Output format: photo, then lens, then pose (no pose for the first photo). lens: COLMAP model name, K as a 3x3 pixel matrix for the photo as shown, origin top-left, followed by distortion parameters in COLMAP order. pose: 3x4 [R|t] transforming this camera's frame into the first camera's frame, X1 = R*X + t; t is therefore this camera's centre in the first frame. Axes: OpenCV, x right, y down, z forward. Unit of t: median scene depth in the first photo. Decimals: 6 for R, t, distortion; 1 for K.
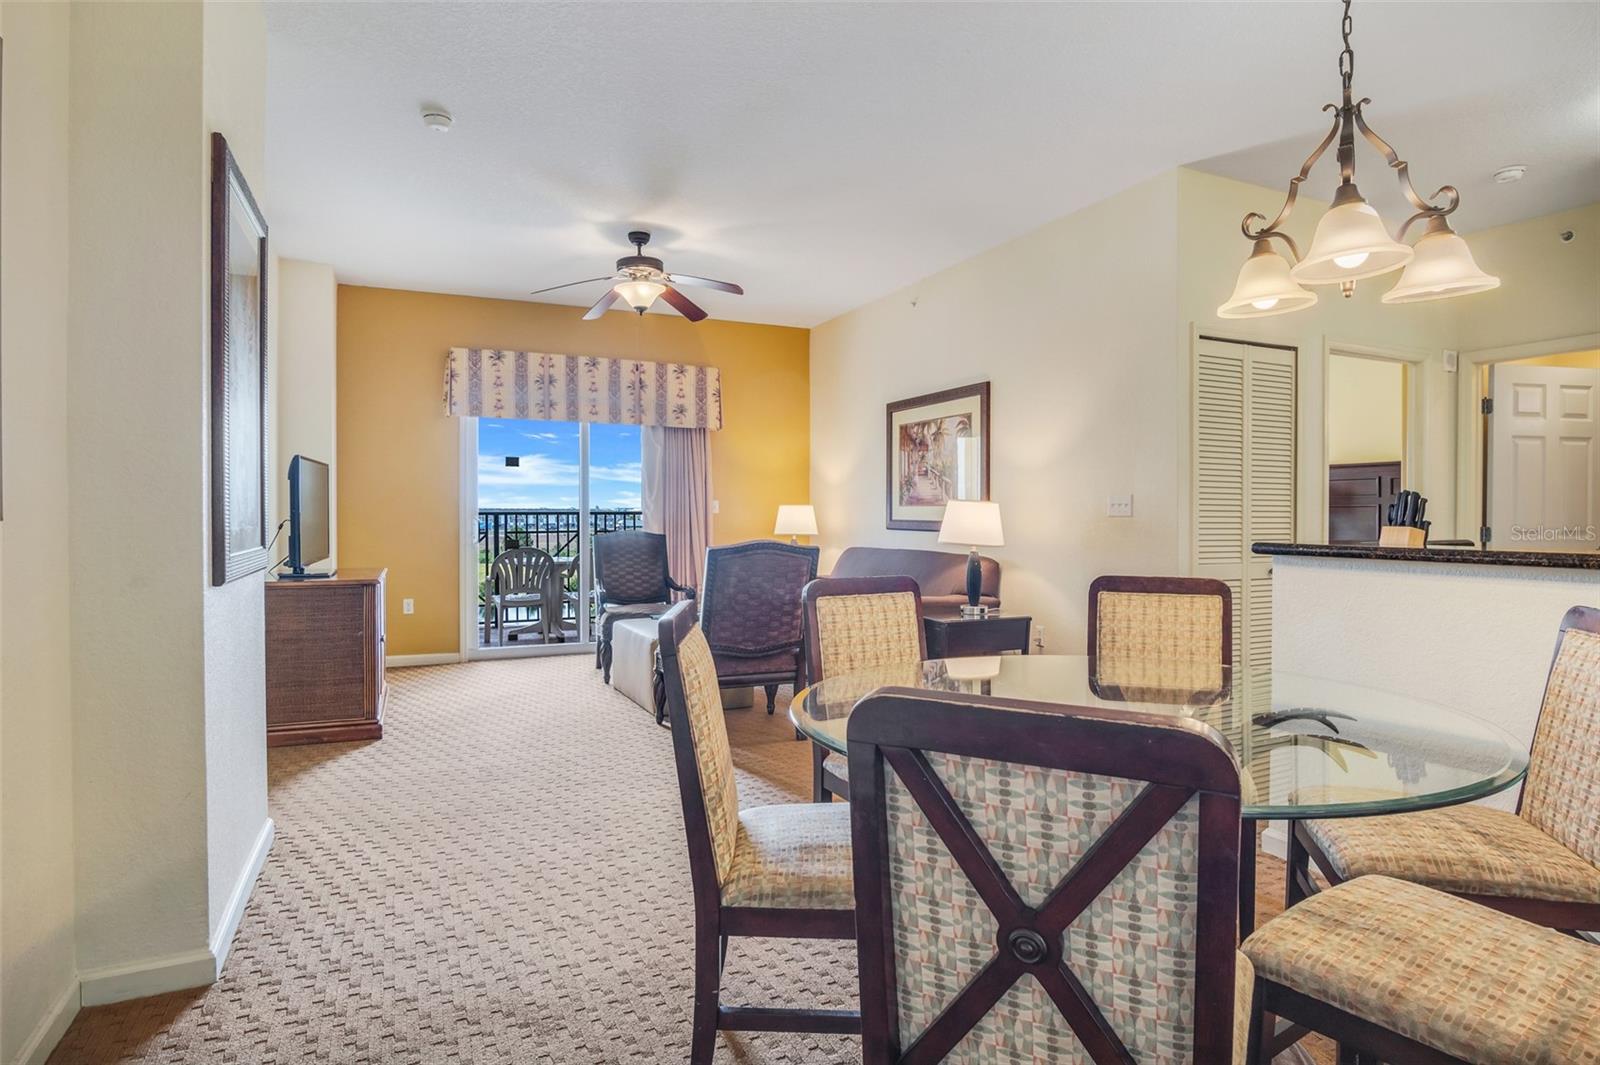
lens RADIAL K [[825.8, 0, 788.3], [0, 825.8, 528.7], [0, 0, 1]] dist [-0.004255, -0.000093]
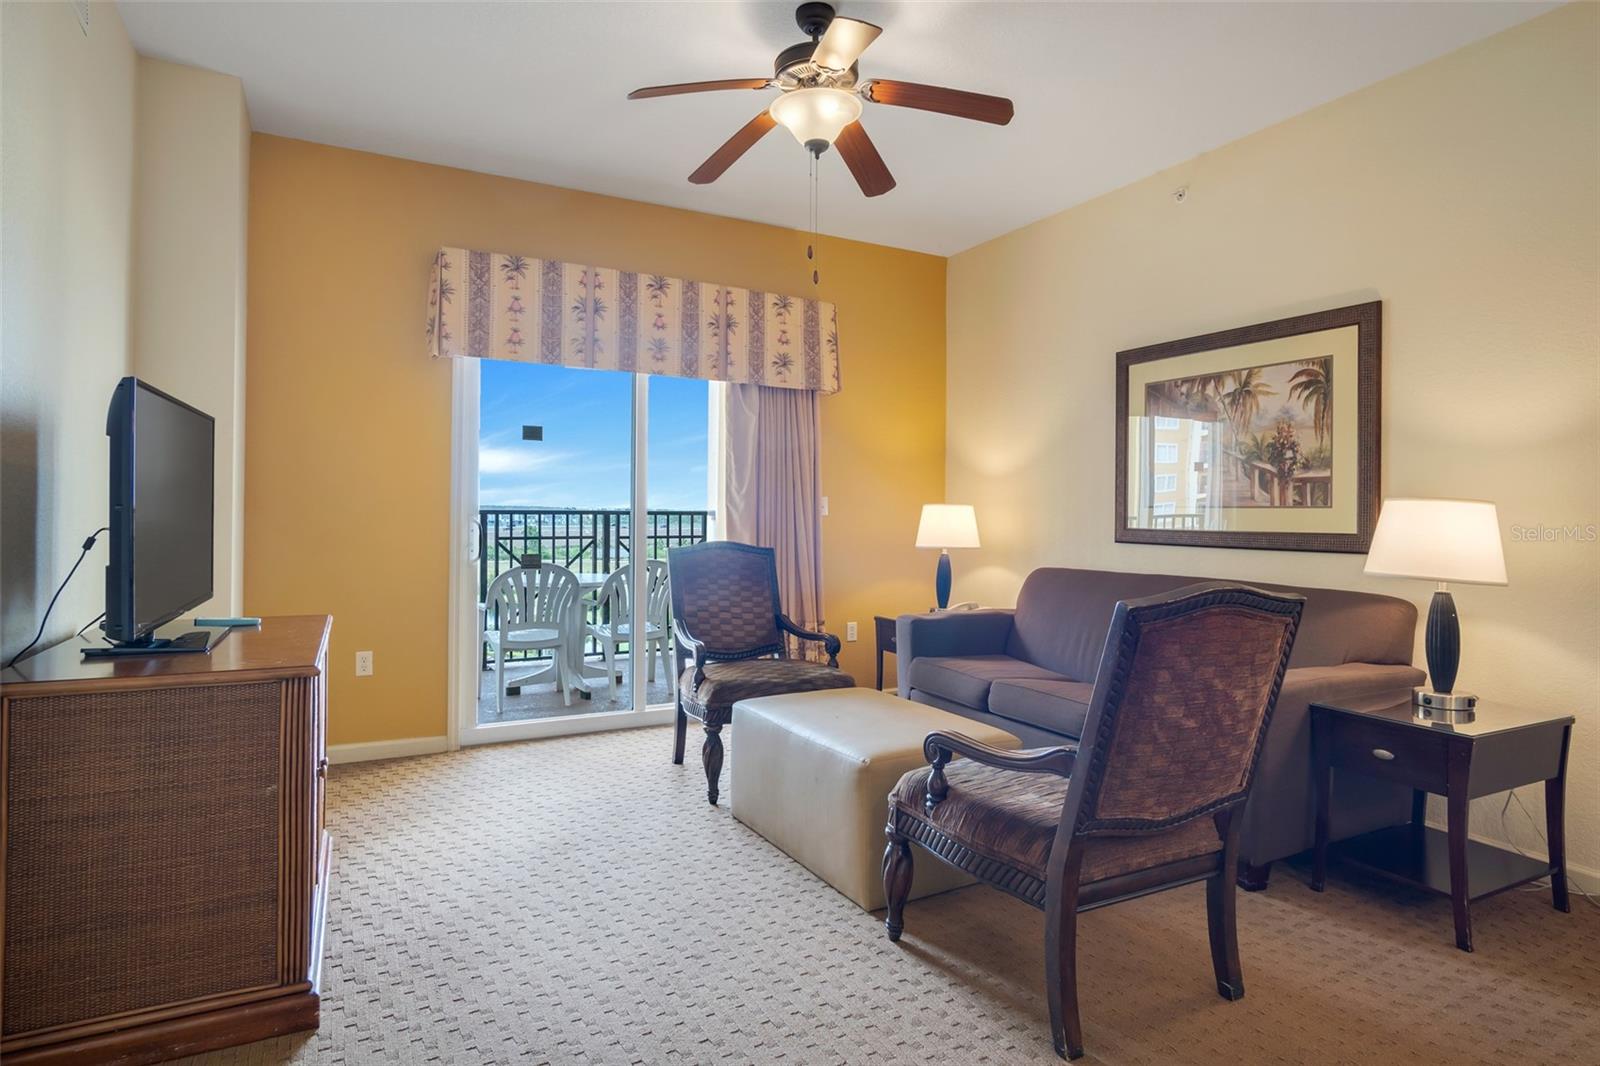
lens RADIAL K [[852.4, 0, 815.0], [0, 852.4, 515.0], [0, 0, 1]] dist [-0.011606, 0.000548]
pose [[0.997486, 0.008445, 0.070355, -0.165916], [-0.007290, 0.999835, -0.016666, -0.008047], [-0.070485, 0.016111, 0.997383, 0.333087]]
